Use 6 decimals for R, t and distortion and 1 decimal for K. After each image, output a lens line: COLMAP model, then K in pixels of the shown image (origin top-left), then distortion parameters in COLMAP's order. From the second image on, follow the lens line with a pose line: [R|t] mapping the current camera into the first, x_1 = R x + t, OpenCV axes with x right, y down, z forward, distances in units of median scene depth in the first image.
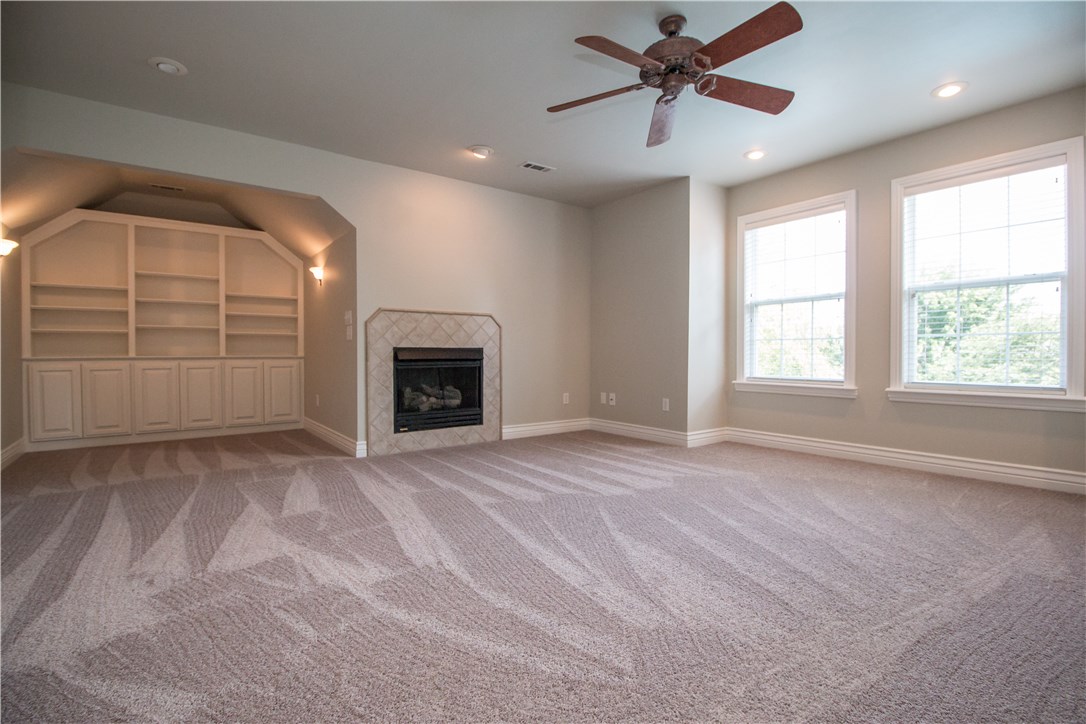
lens RADIAL K [[516.3, 0, 537.4], [0, 516.3, 361.0], [0, 0, 1]] dist [-0.009284, -0.003586]
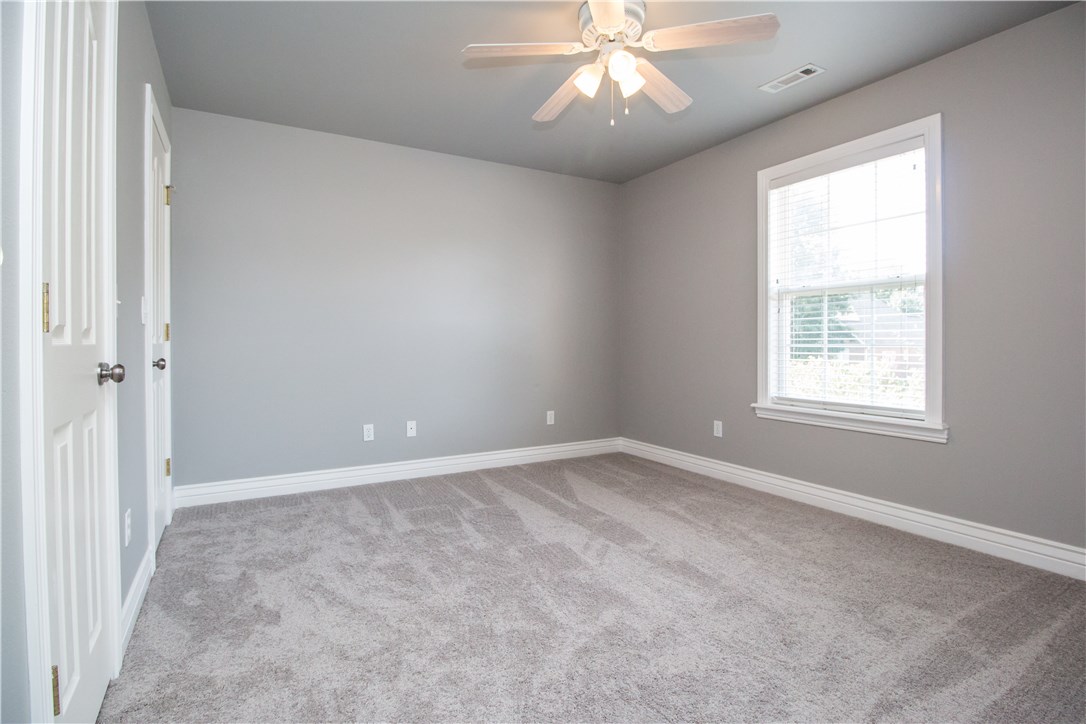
lens RADIAL K [[516.3, 0, 513.0], [0, 516.3, 337.4], [0, 0, 1]] dist [-0.009284, -0.003586]
pose [[0.991390, -0.007358, -0.130737, 0.170353], [0.006209, 0.999938, -0.009190, -0.054501], [0.130797, 0.008299, 0.991374, 0.298122]]
